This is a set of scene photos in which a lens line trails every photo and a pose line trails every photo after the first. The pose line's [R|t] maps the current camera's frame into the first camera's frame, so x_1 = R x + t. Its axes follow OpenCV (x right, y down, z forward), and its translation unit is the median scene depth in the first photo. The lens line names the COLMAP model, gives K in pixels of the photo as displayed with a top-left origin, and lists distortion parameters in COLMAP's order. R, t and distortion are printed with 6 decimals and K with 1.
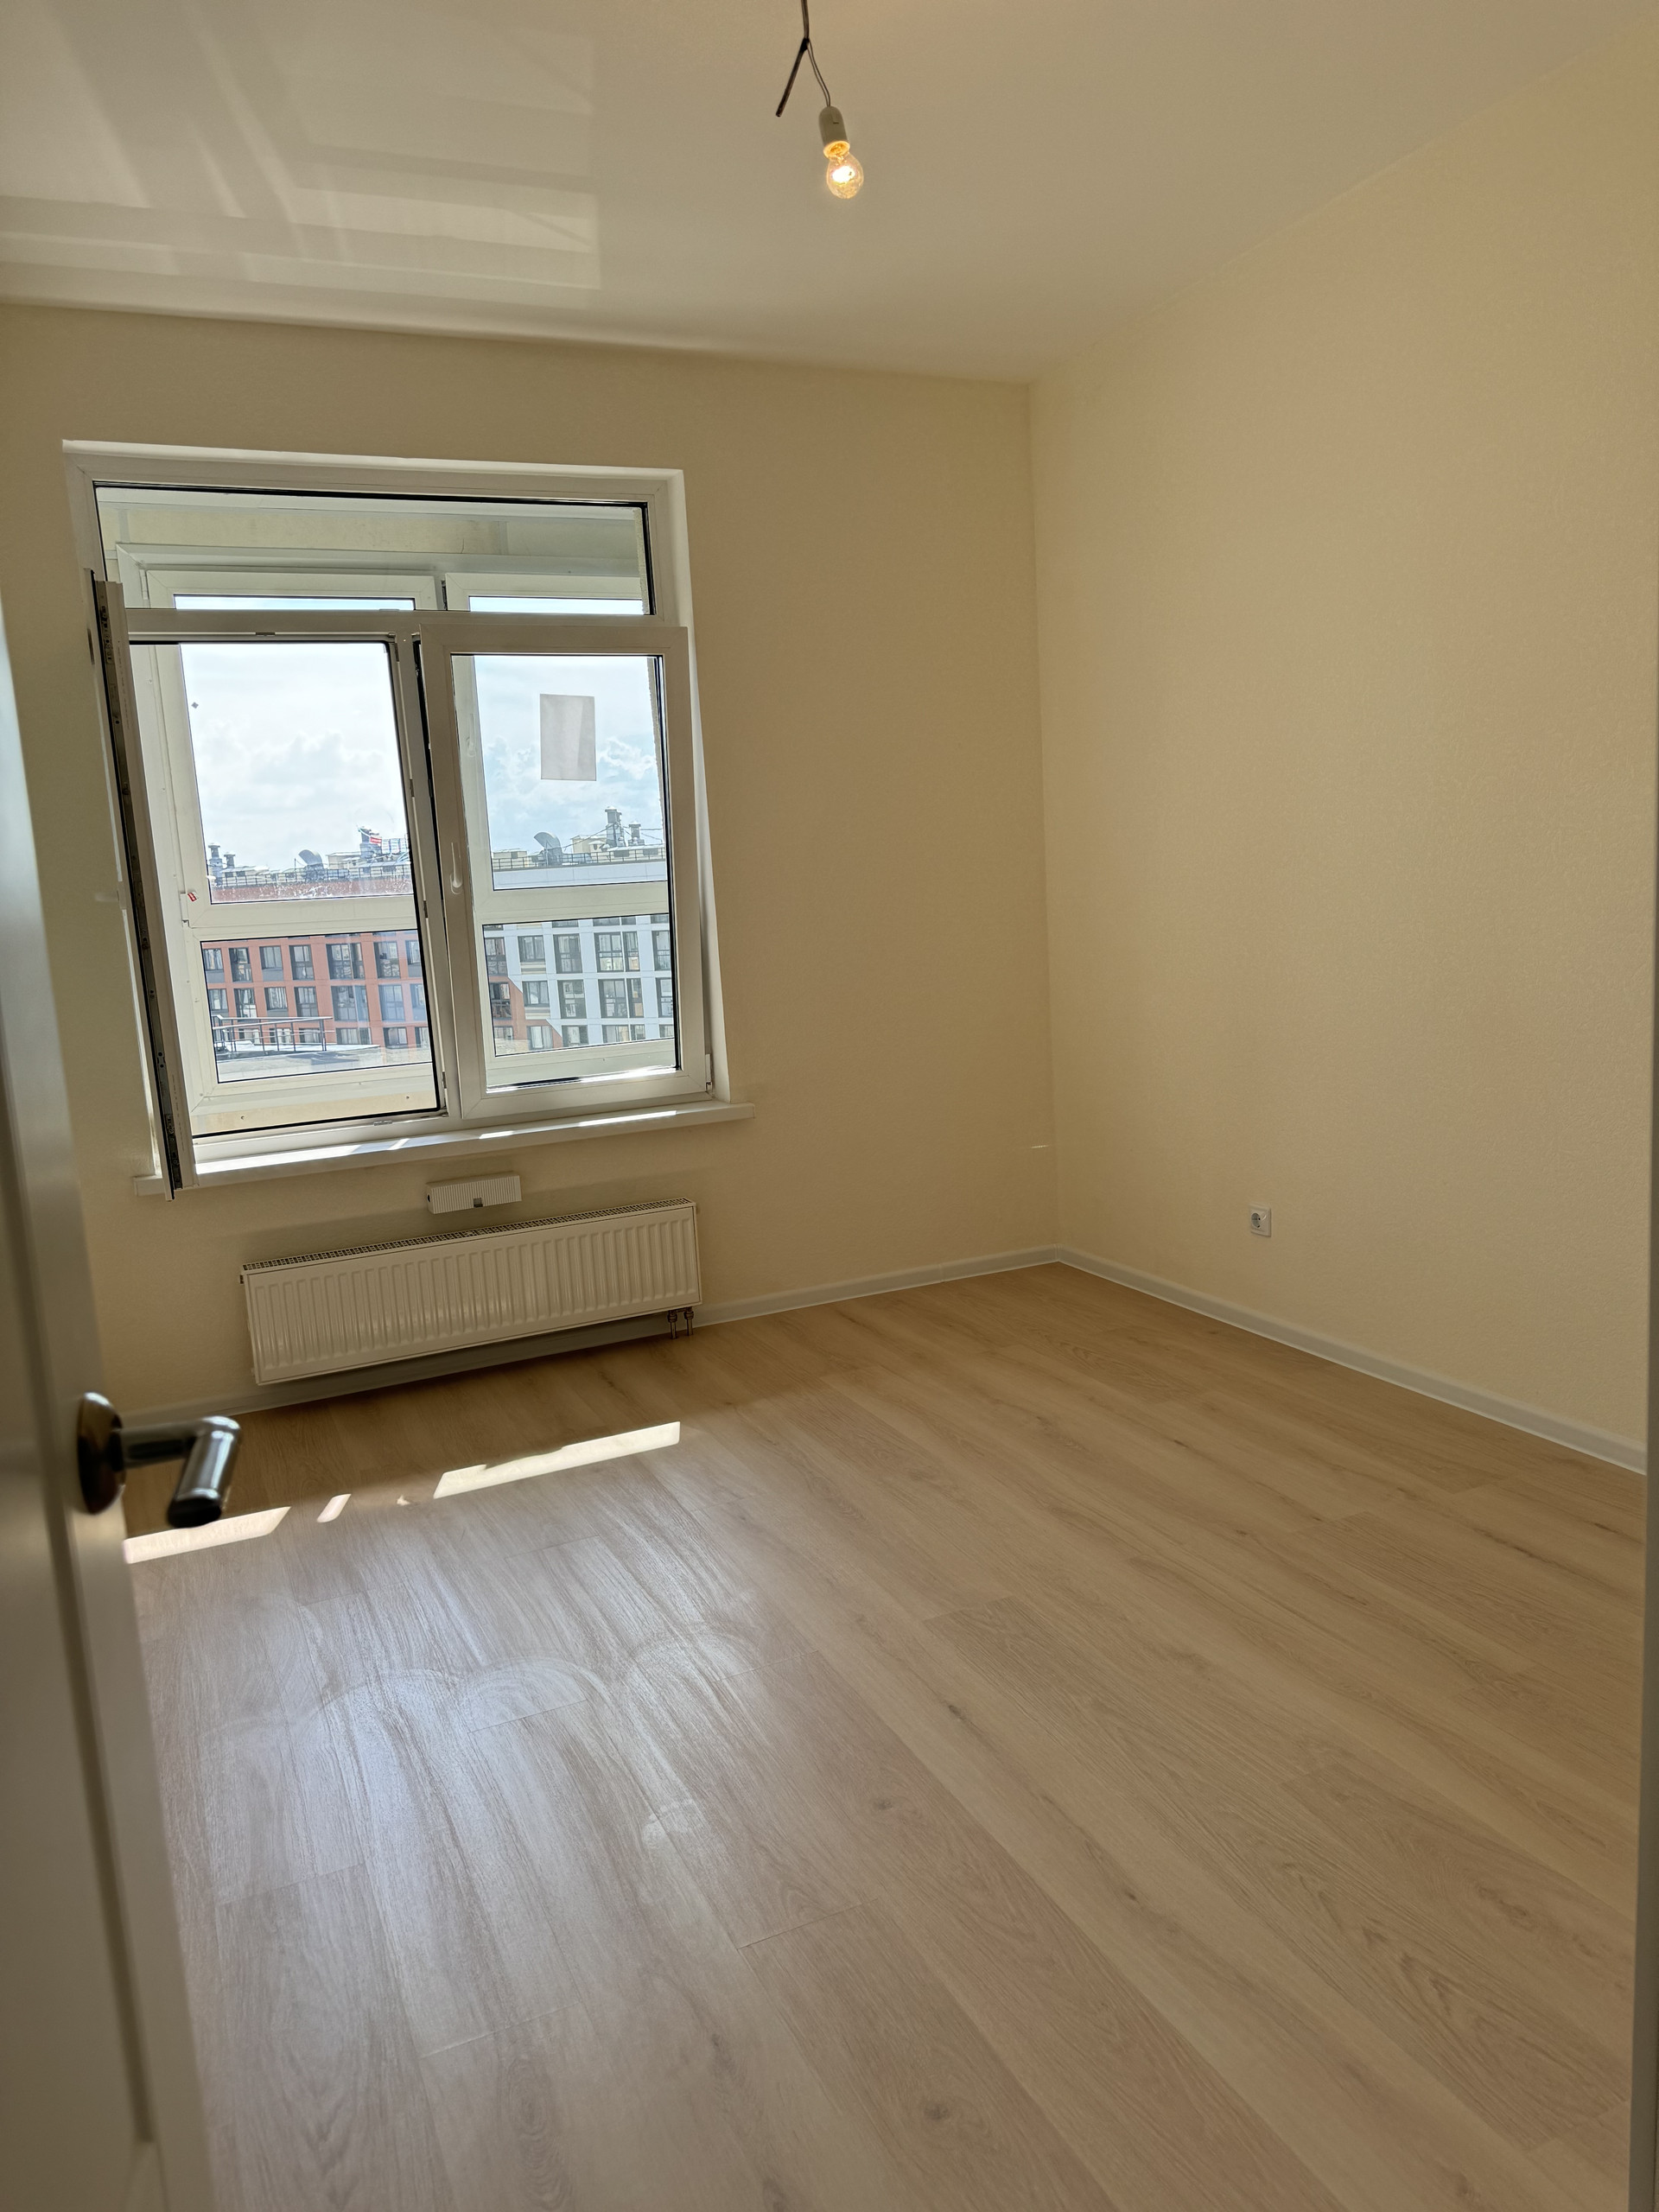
lens RADIAL K [[1525.2, 0, 829.5], [0, 1525.2, 1106.0], [0, 0, 1]] dist [-0.001254, -0.000709]
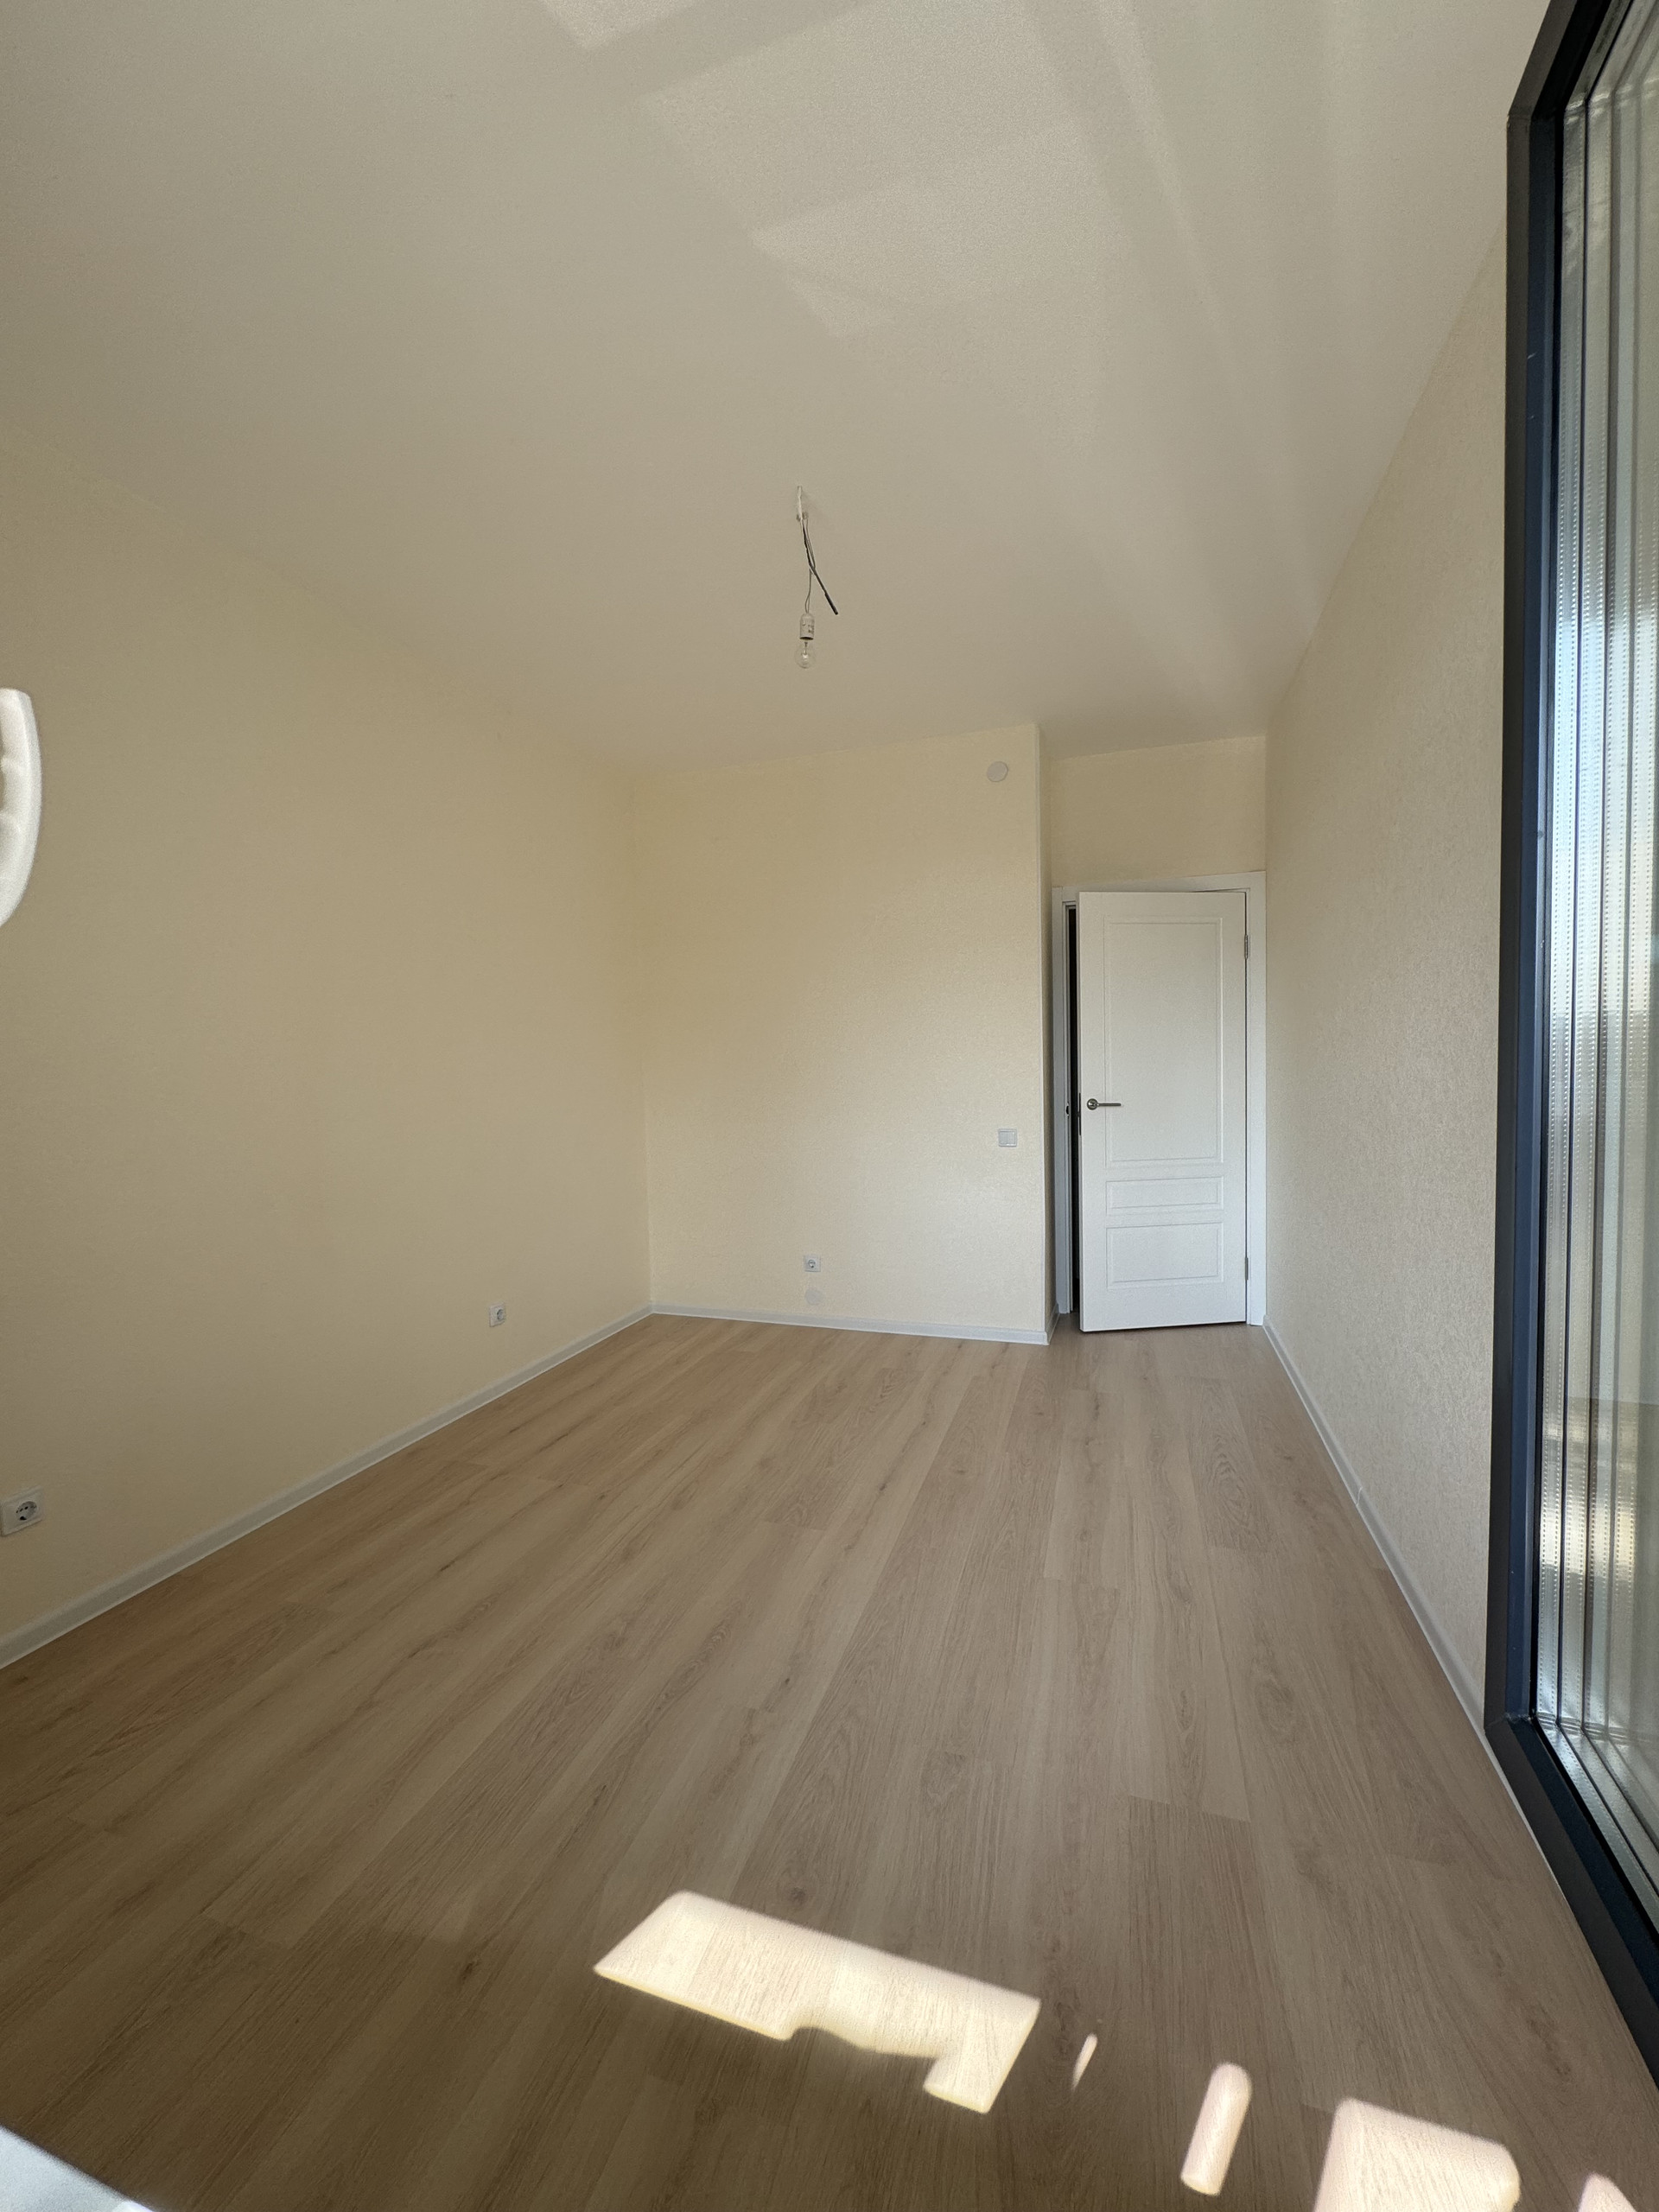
lens RADIAL K [[885.8, 0, 829.5], [0, 885.8, 1106.0], [0, 0, 1]] dist [0.030068, 0.000048]
pose [[-0.734052, 0.045164, 0.677589, -0.502079], [0.162684, 0.980427, 0.110890, -0.161039], [-0.659319, 0.191632, -0.727032, 1.371000]]
